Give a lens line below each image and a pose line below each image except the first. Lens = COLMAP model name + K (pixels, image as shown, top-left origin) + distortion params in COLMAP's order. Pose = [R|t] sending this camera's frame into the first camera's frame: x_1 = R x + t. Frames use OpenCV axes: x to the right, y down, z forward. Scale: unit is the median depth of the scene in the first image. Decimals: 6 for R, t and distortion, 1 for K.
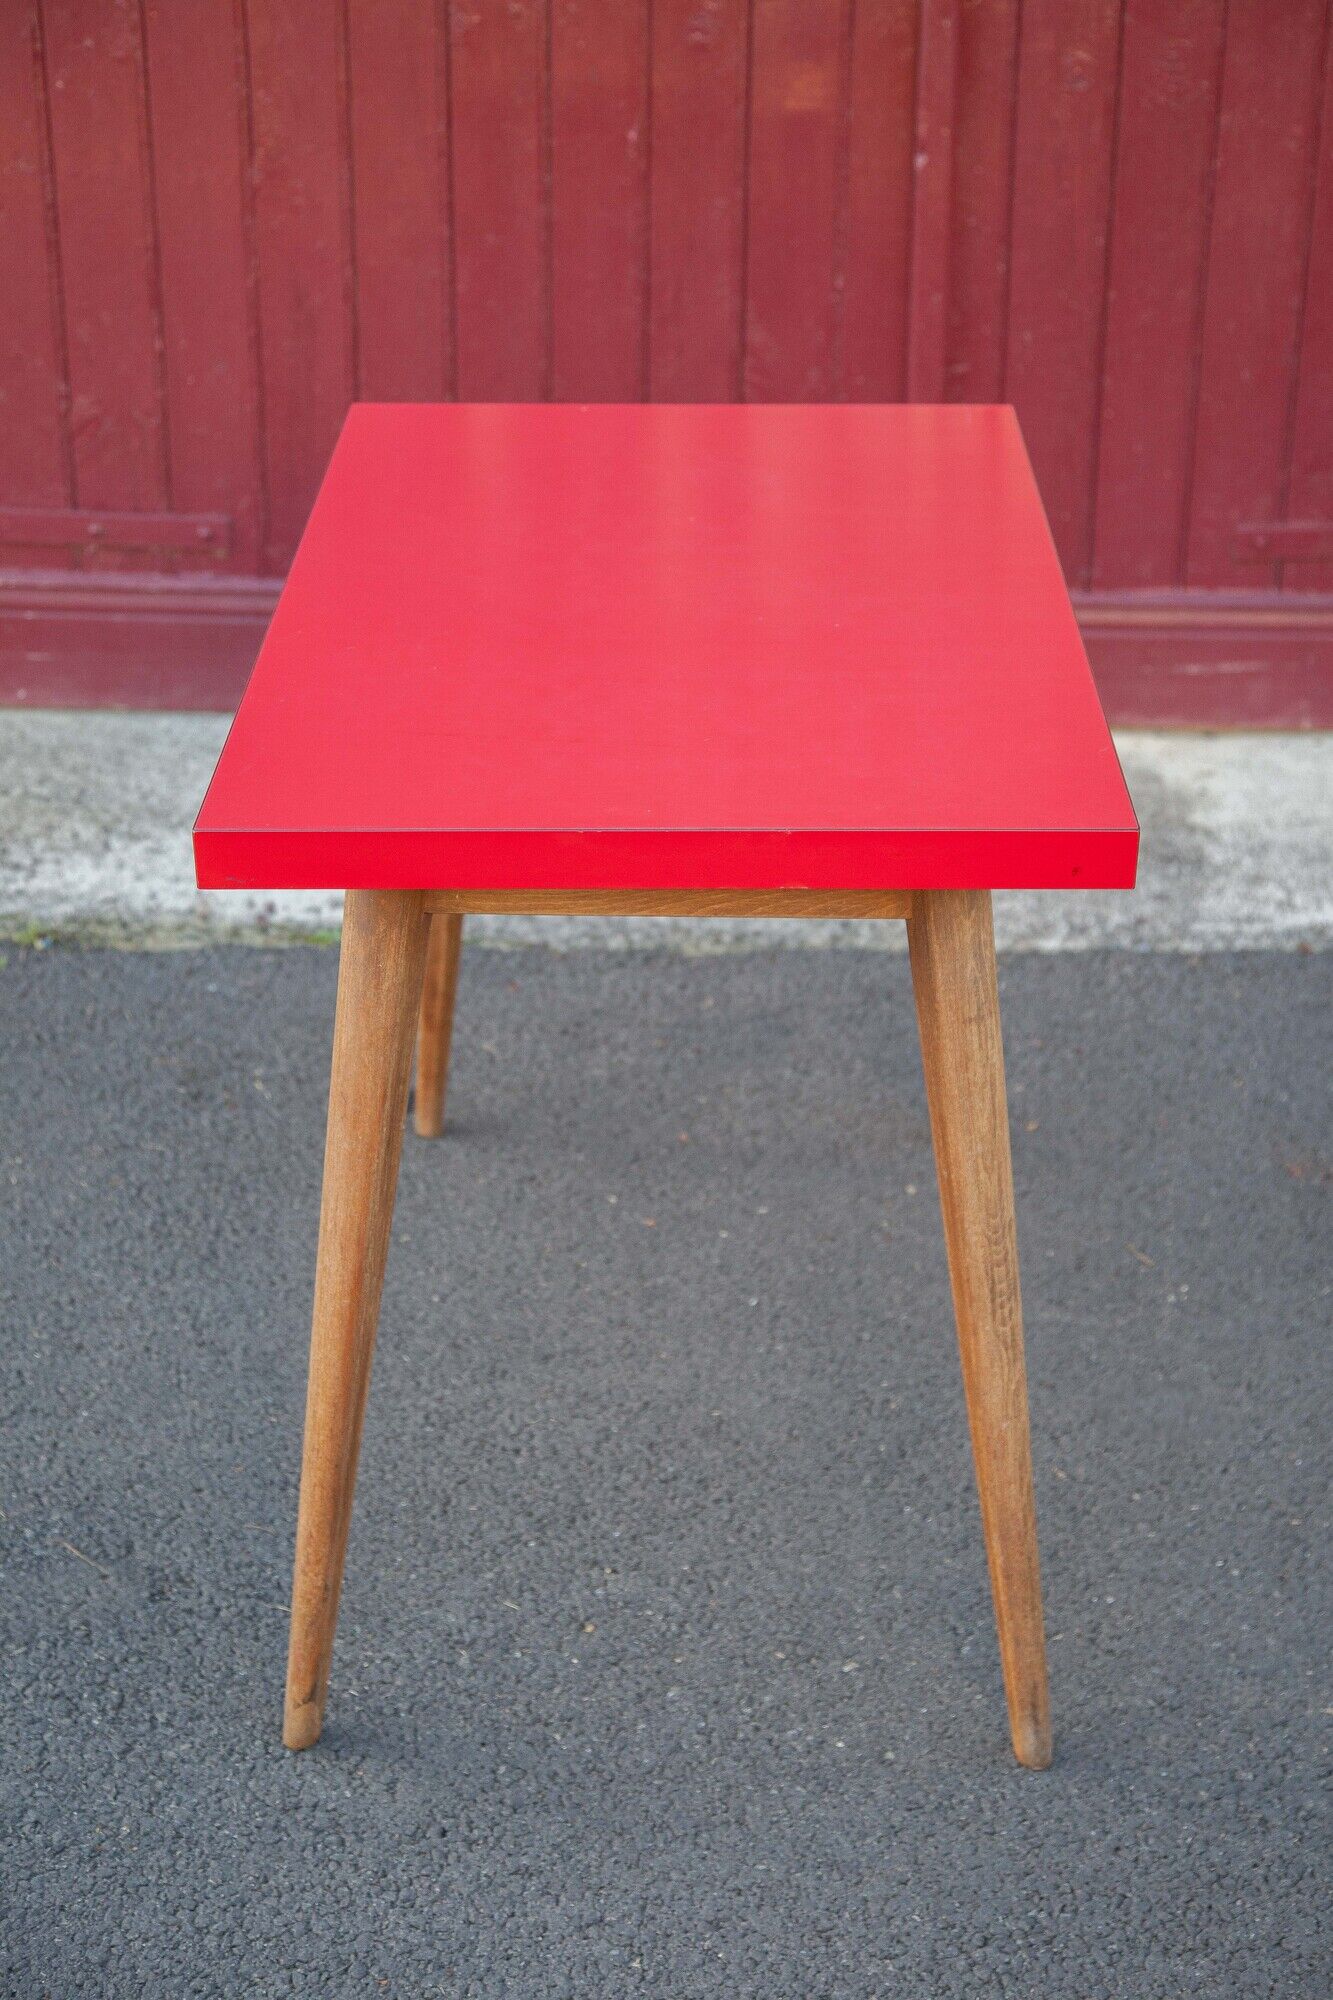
lens RADIAL K [[3281.2, 0, 671.0], [0, 3281.2, 1017.1], [0, 0, 1]] dist [0.172023, 0.000000]
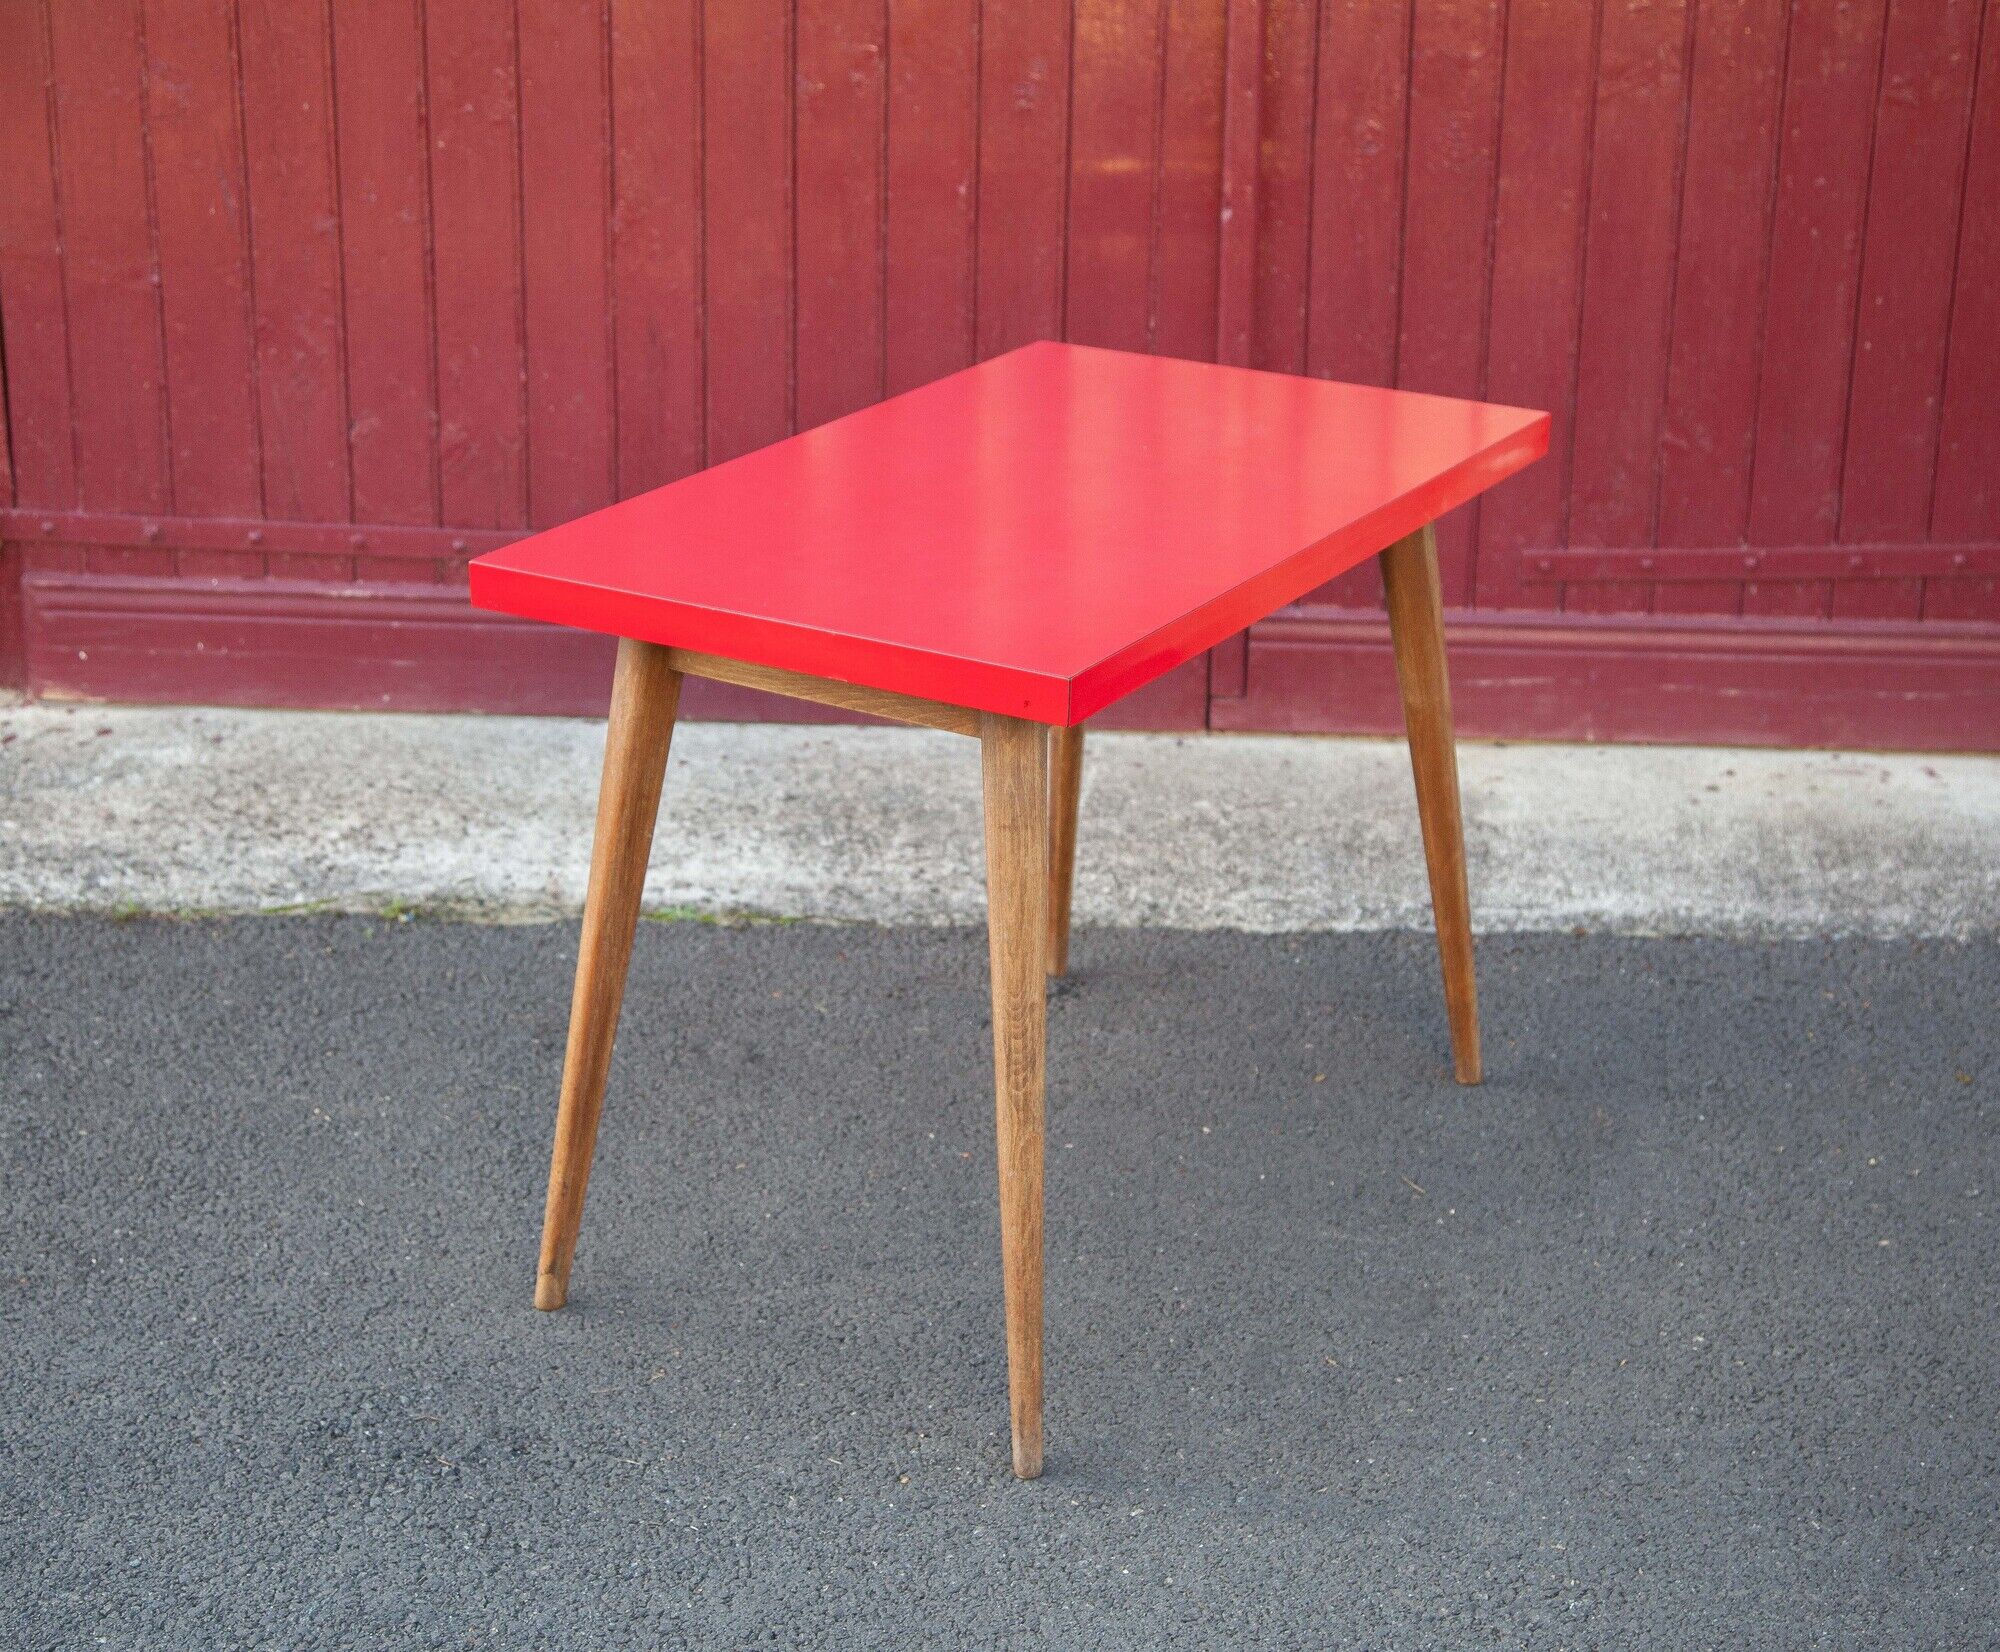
lens RADIAL K [[3490.1, 0, 997.2], [0, 3490.1, 871.9], [0, 0, 1]] dist [0.055487, 0.000000]
pose [[0.999956, 0.008569, -0.003834, 0.006891], [-0.008838, 0.997012, -0.076739, 0.051217], [0.003165, 0.076769, 0.997044, -0.142768]]
